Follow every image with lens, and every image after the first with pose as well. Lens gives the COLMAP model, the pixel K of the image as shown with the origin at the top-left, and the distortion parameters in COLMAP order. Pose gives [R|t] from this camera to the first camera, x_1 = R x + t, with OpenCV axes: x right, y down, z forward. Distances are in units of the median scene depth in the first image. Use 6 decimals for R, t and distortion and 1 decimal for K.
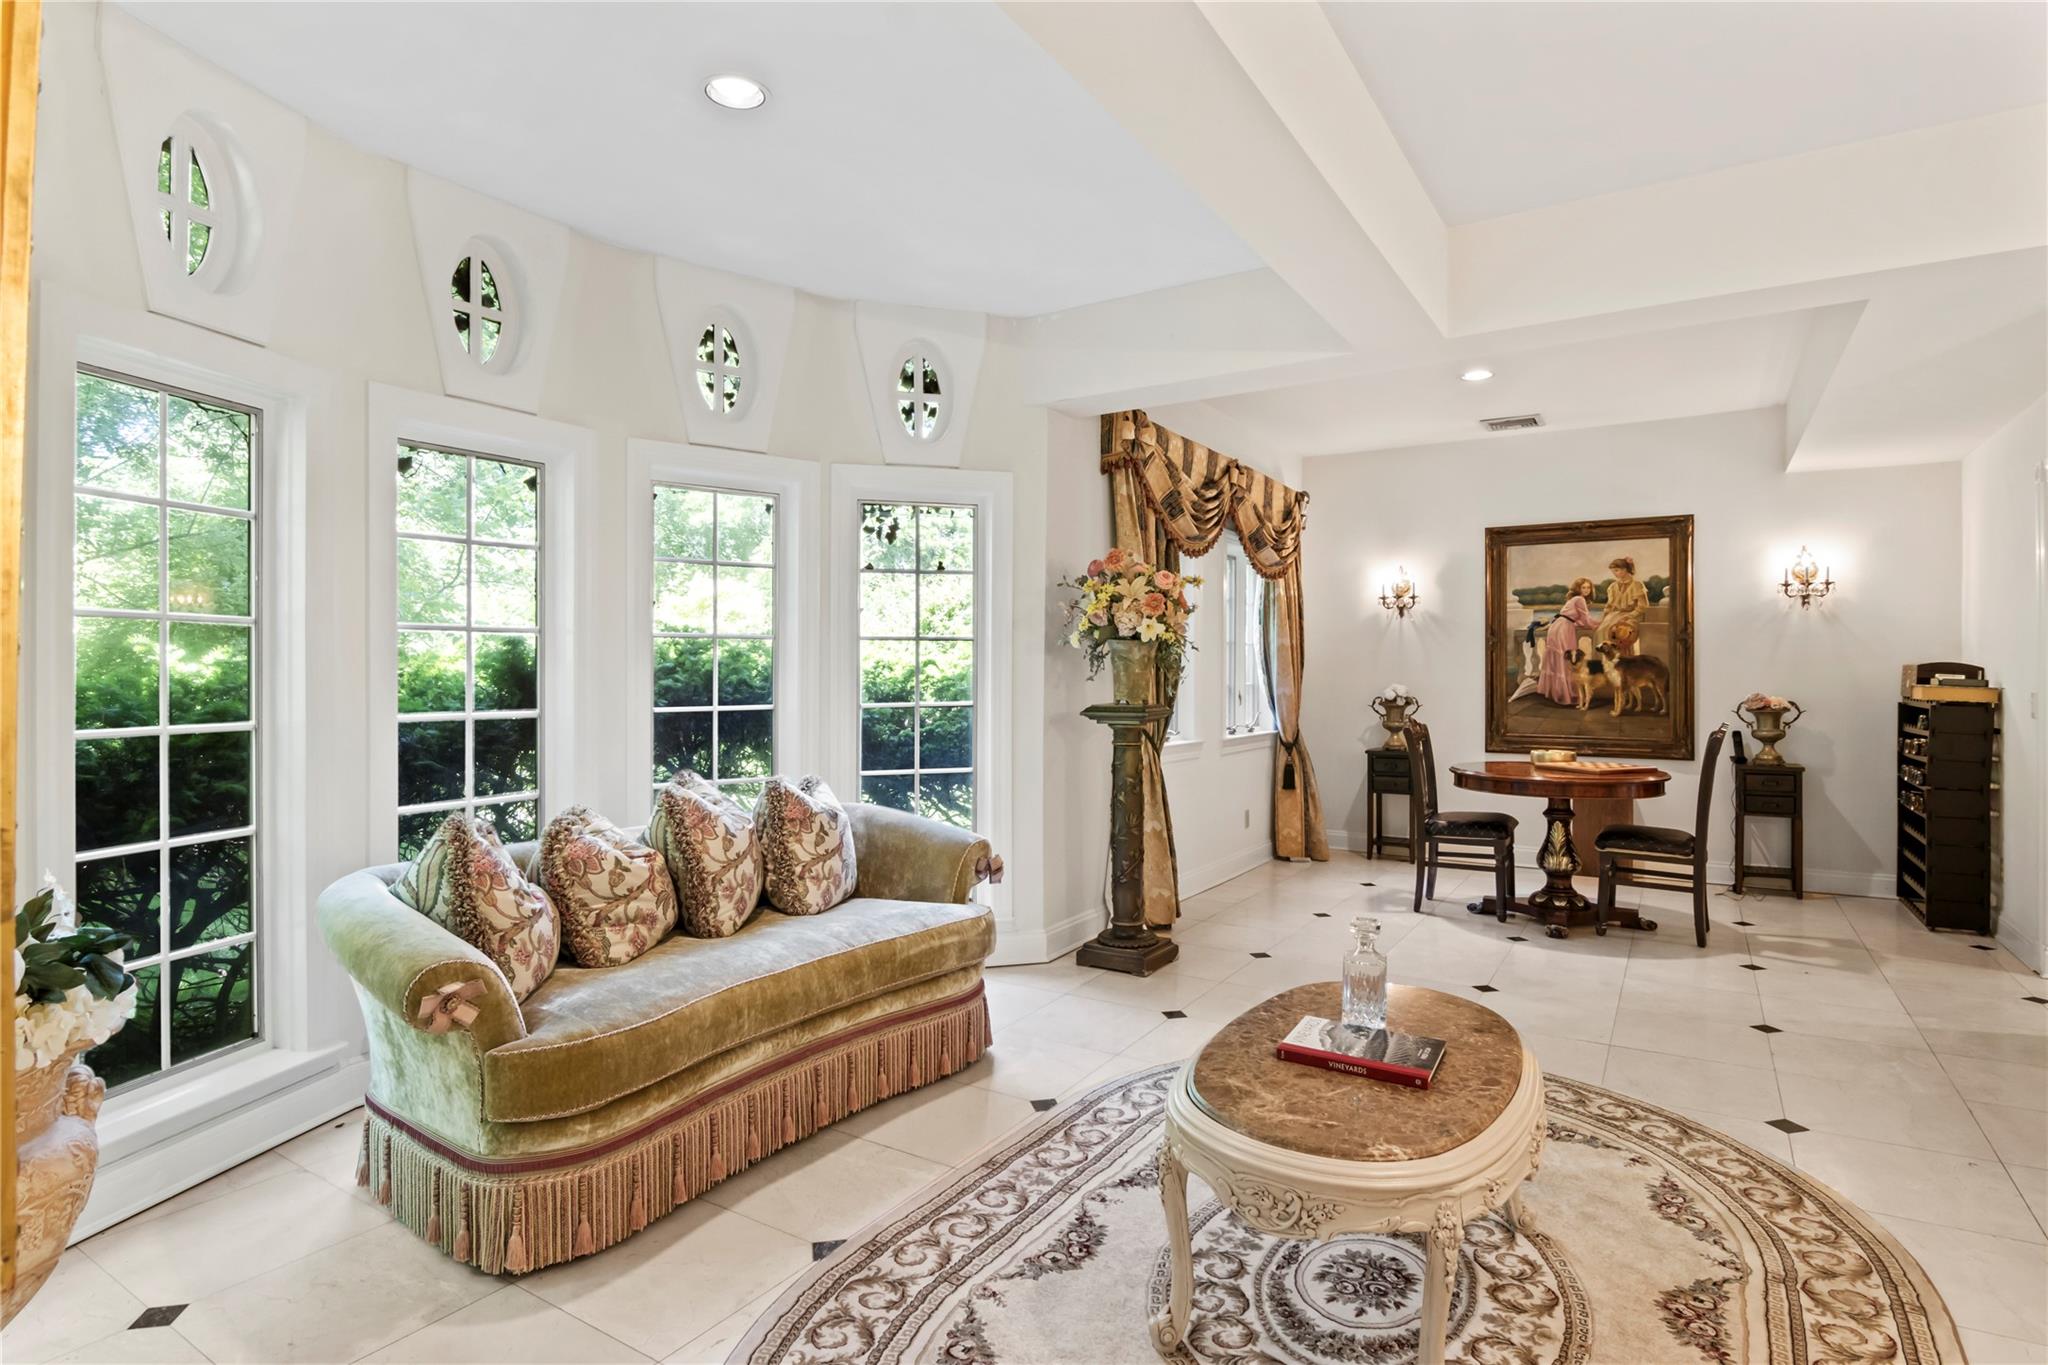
lens RADIAL K [[1046.0, 0, 1025.1], [0, 1046.0, 668.4], [0, 0, 1]] dist [-0.000547, -0.012984]
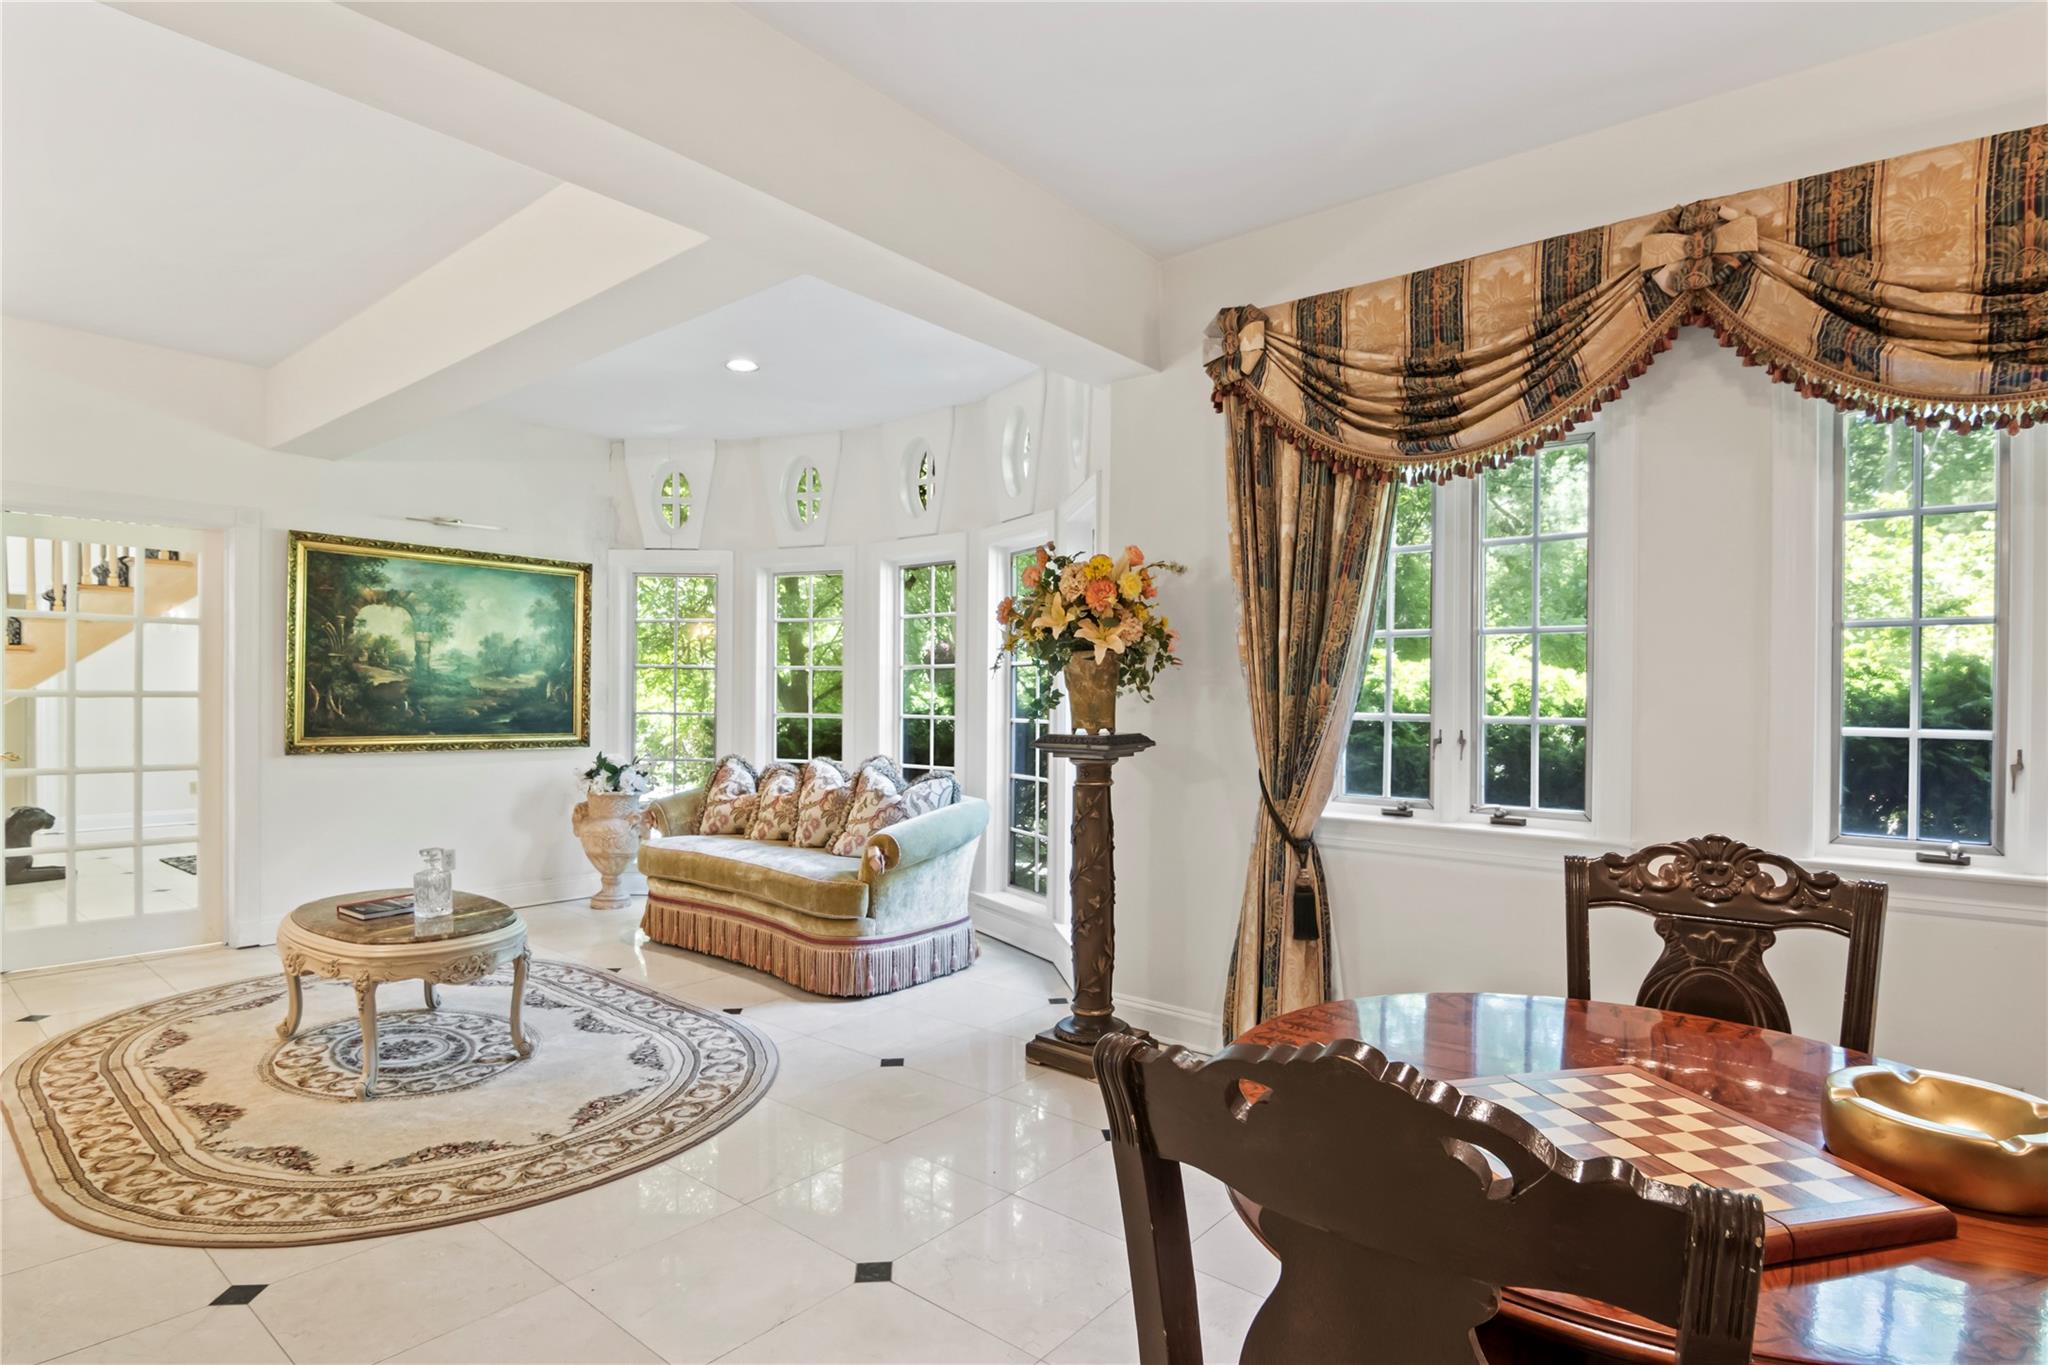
lens RADIAL K [[1046.0, 0, 1009.5], [0, 1046.0, 691.8], [0, 0, 1]] dist [-0.000547, -0.012984]
pose [[-0.135488, 0.002036, -0.990777, 1.200203], [0.011788, 0.999930, 0.000443, 0.013696], [0.990709, -0.011619, -0.135503, 1.423799]]
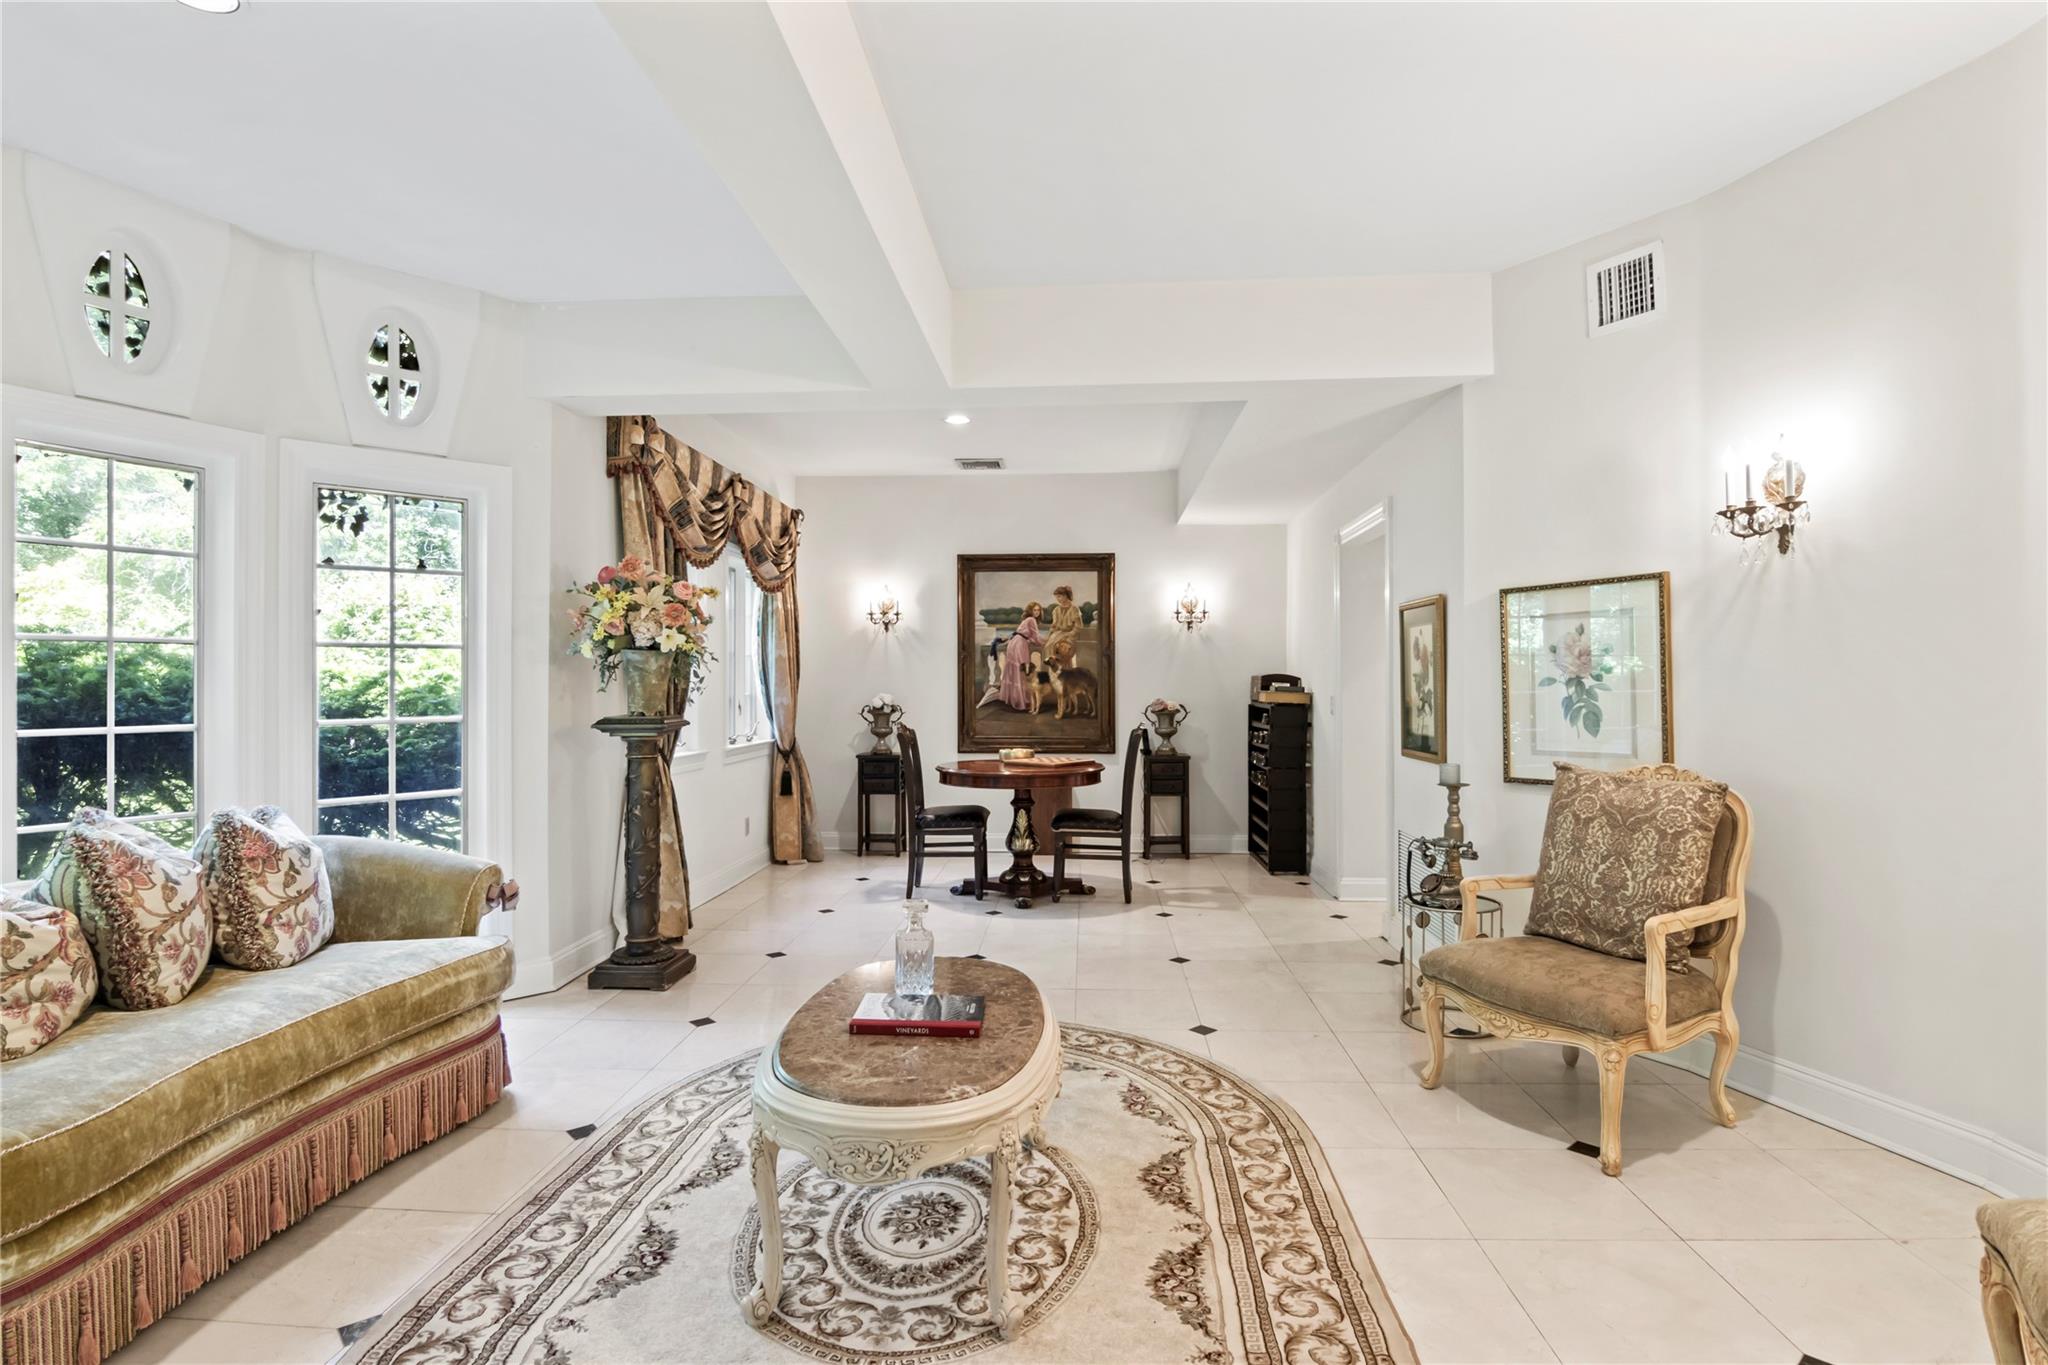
lens RADIAL K [[1046.0, 0, 1004.0], [0, 1046.0, 681.6], [0, 0, 1]] dist [-0.000547, -0.012984]
pose [[0.880562, -0.002408, 0.473926, -0.087600], [0.001378, 0.999996, 0.002522, 0.000458], [-0.473930, -0.001568, 0.880561, -0.028517]]
